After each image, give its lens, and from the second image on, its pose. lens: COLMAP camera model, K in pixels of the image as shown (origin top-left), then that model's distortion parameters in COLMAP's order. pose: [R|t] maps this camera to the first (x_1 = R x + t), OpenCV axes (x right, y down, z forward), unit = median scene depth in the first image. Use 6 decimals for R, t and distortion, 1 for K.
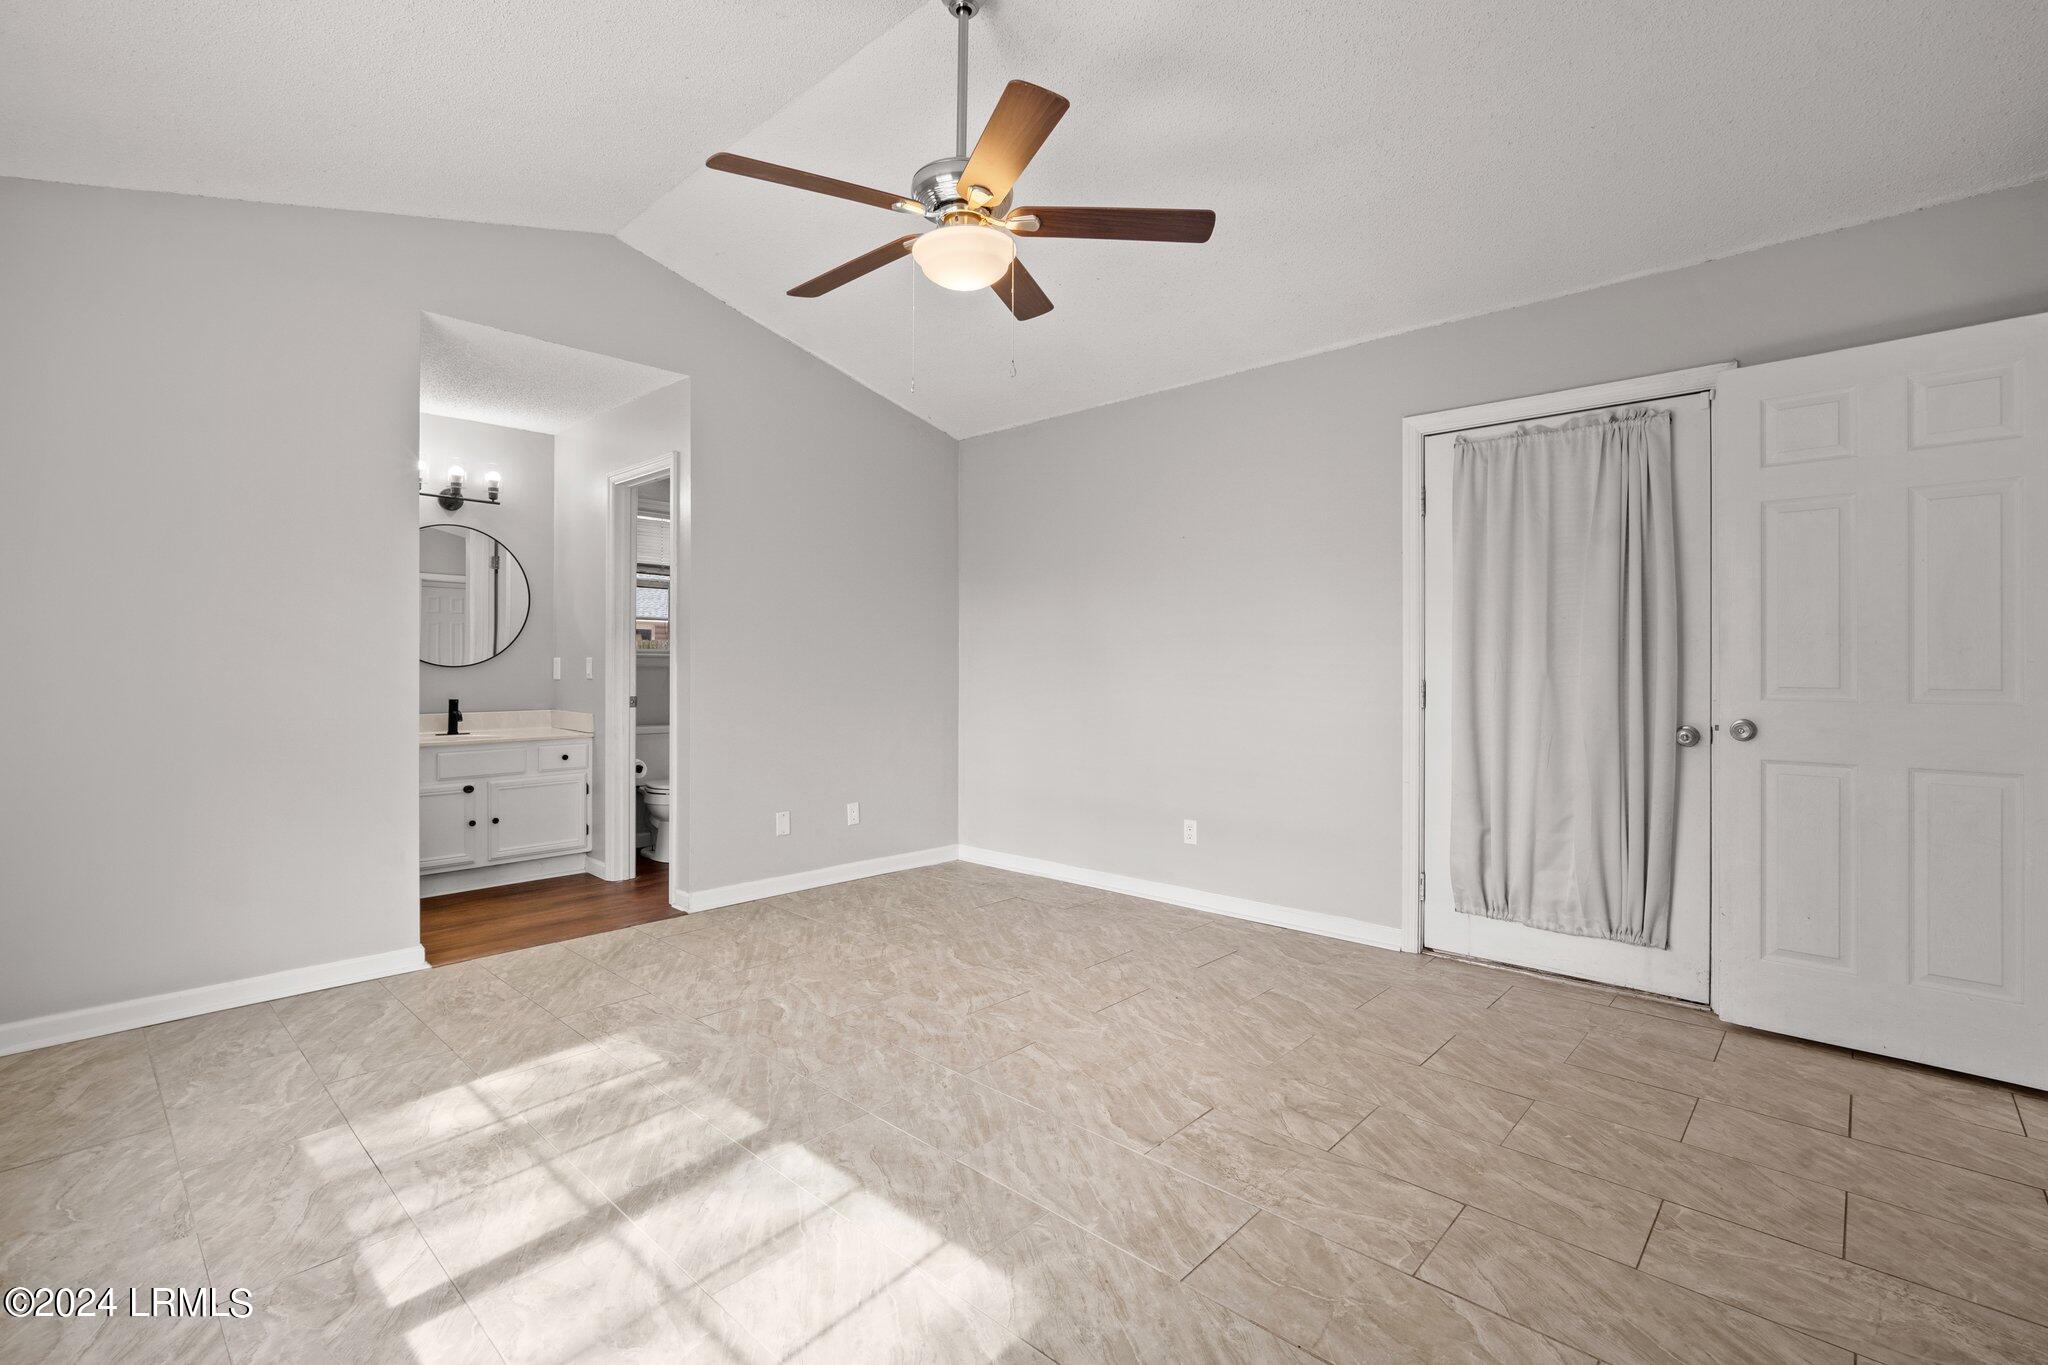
lens RADIAL K [[912.4, 0, 1025.3], [0, 912.4, 679.1], [0, 0, 1]] dist [-0.012088, 0.003944]
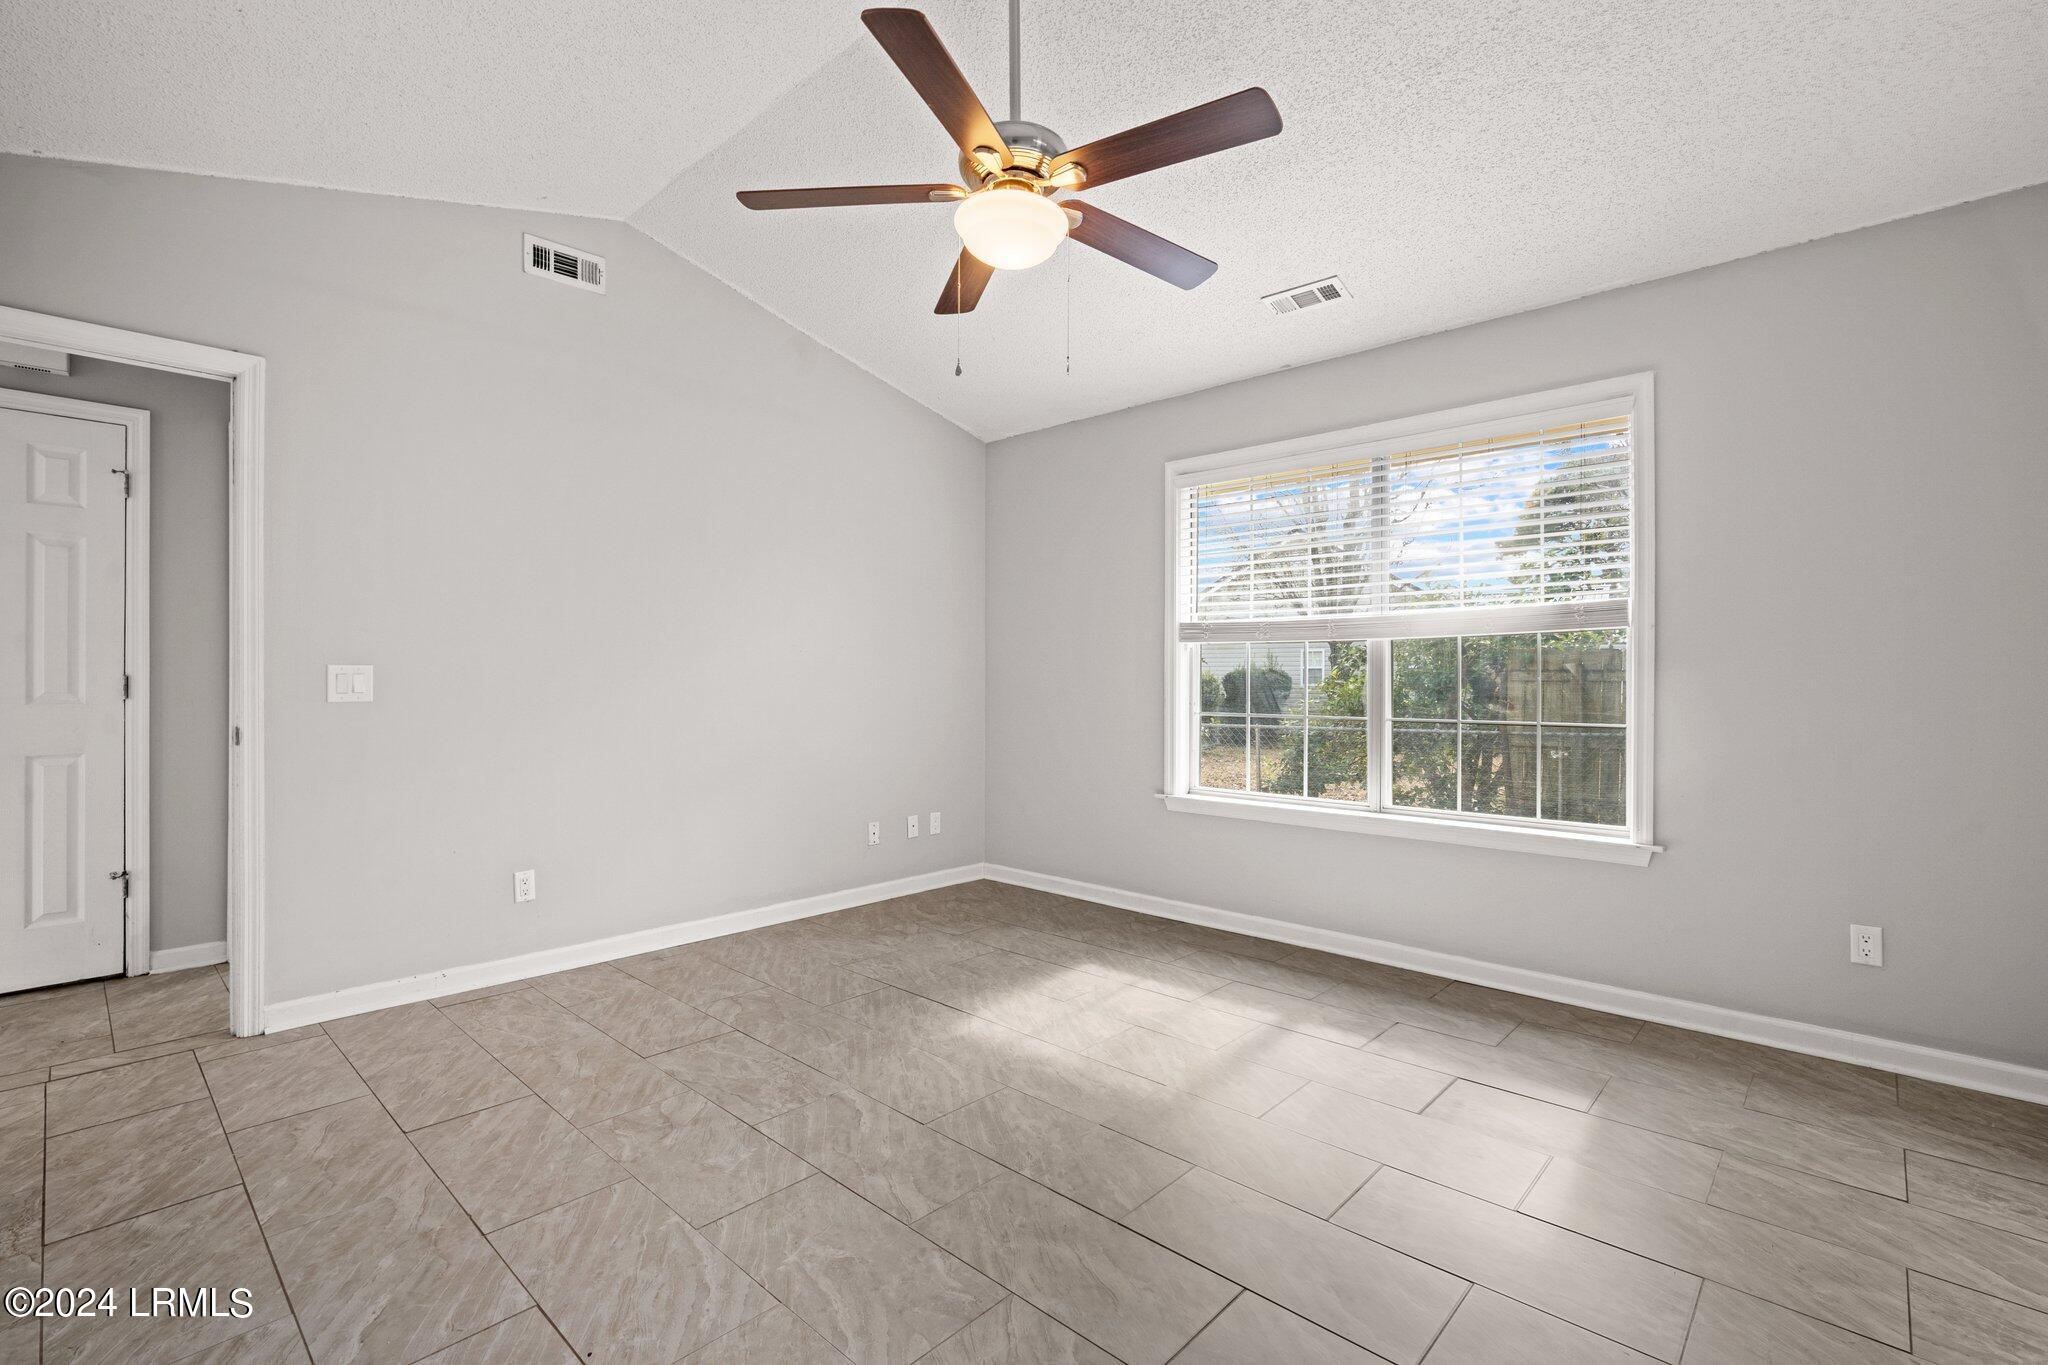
lens RADIAL K [[914.8, 0, 1024.0], [0, 914.8, 682.5], [0, 0, 1]] dist [-0.009497, 0.000621]
pose [[-0.999965, -0.004212, 0.007165, -0.082590], [-0.004045, 0.999723, 0.023169, -0.029123], [-0.007260, 0.023139, -0.999706, 1.753834]]
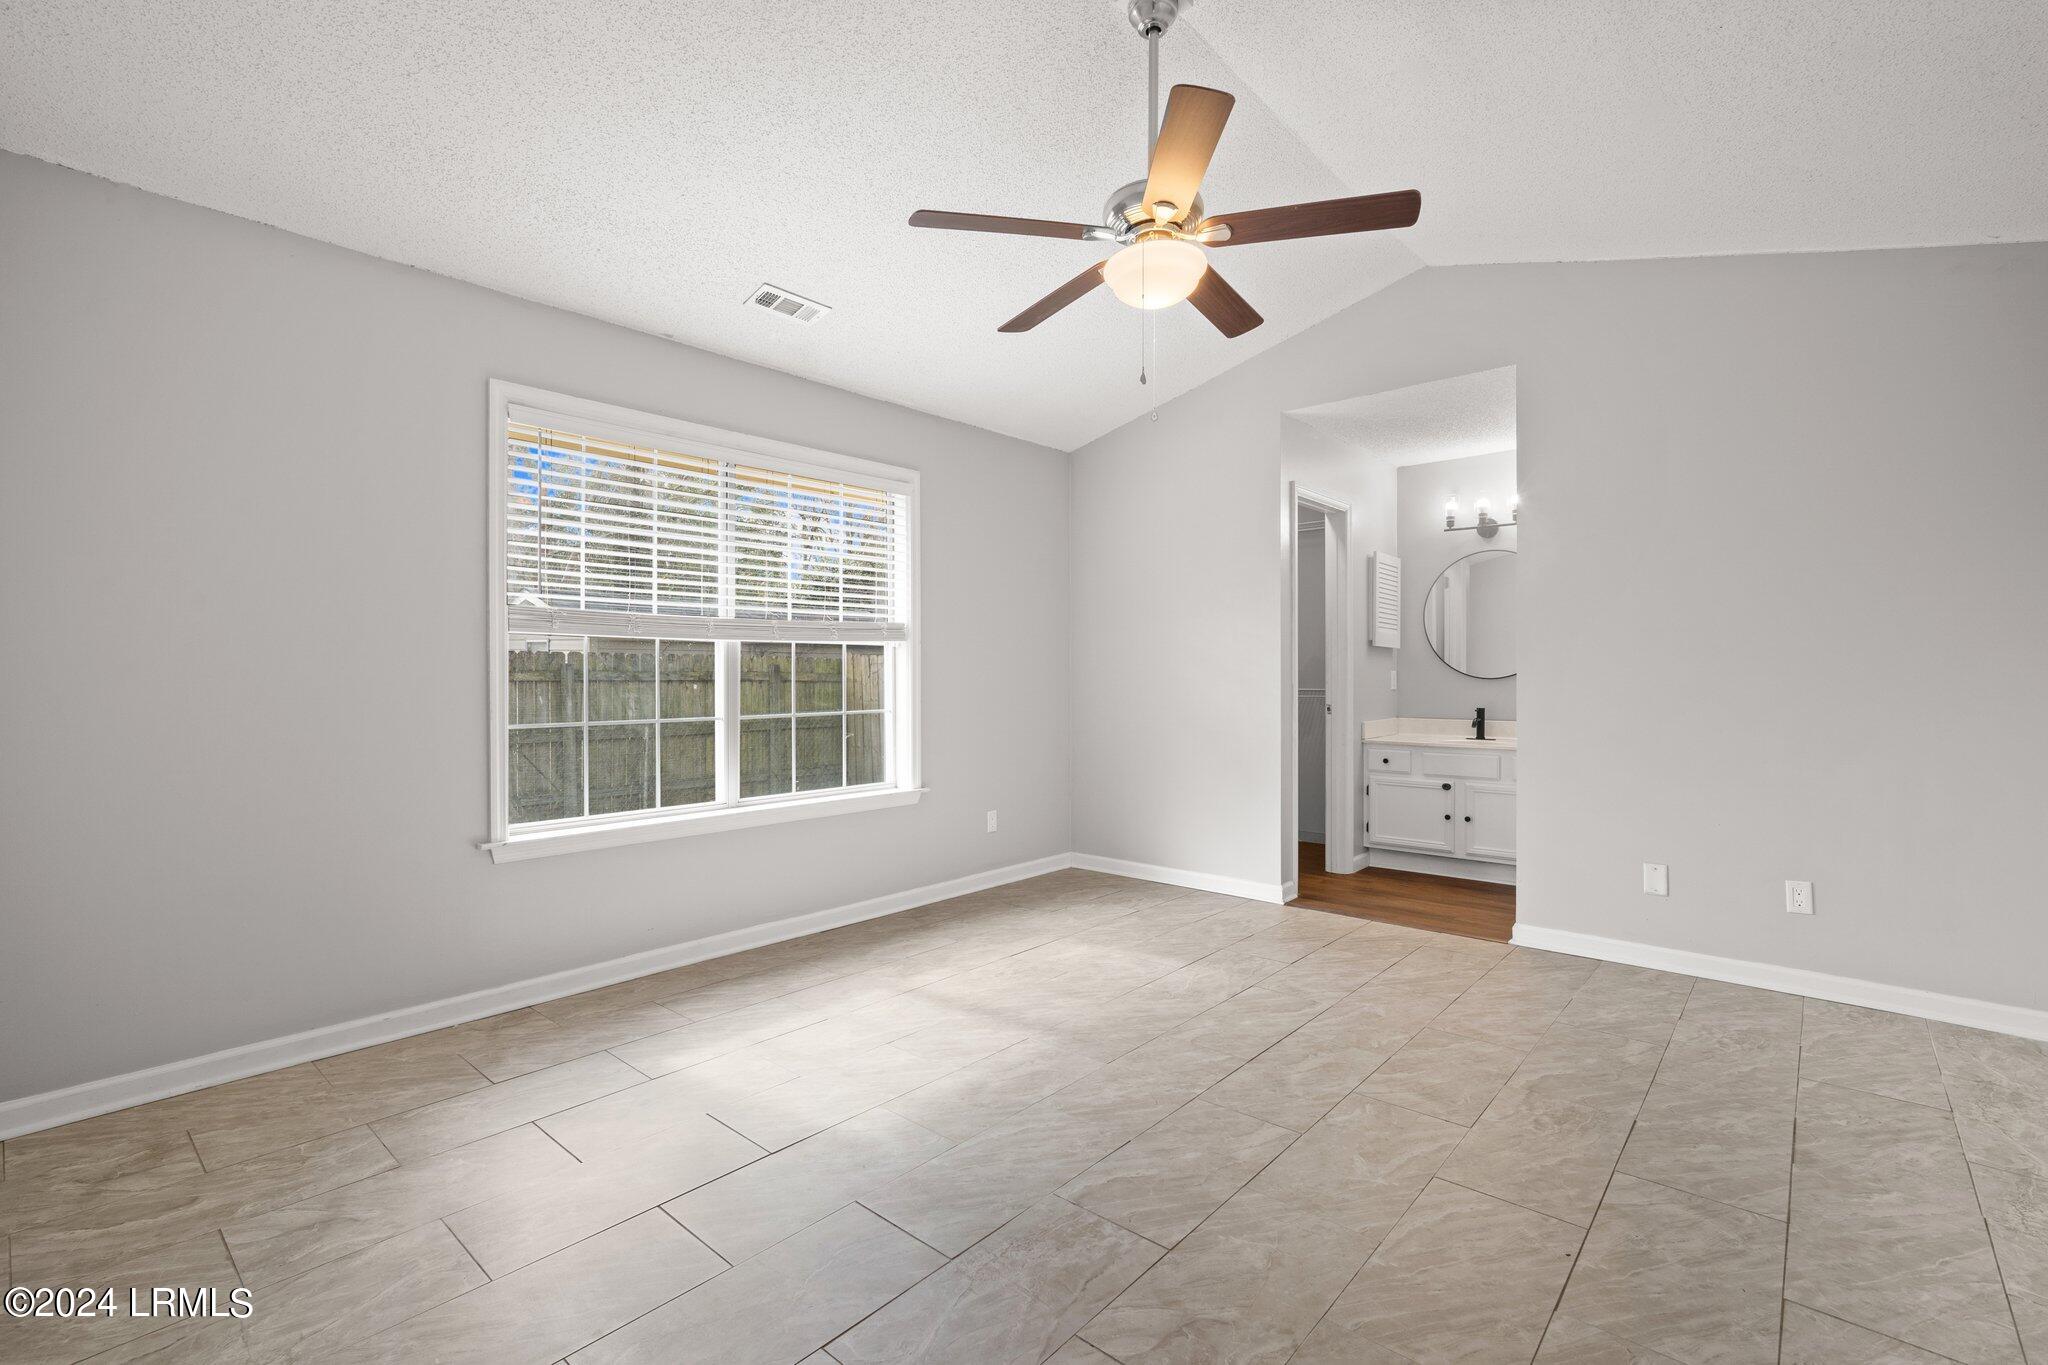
lens RADIAL K [[912.4, 0, 1025.3], [0, 912.4, 679.1], [0, 0, 1]] dist [-0.012088, 0.003944]
pose [[0.020984, 0.000758, -0.999780, 0.866276], [-0.014122, 0.999900, 0.000462, -0.010461], [0.999680, 0.014109, 0.020993, 0.759214]]
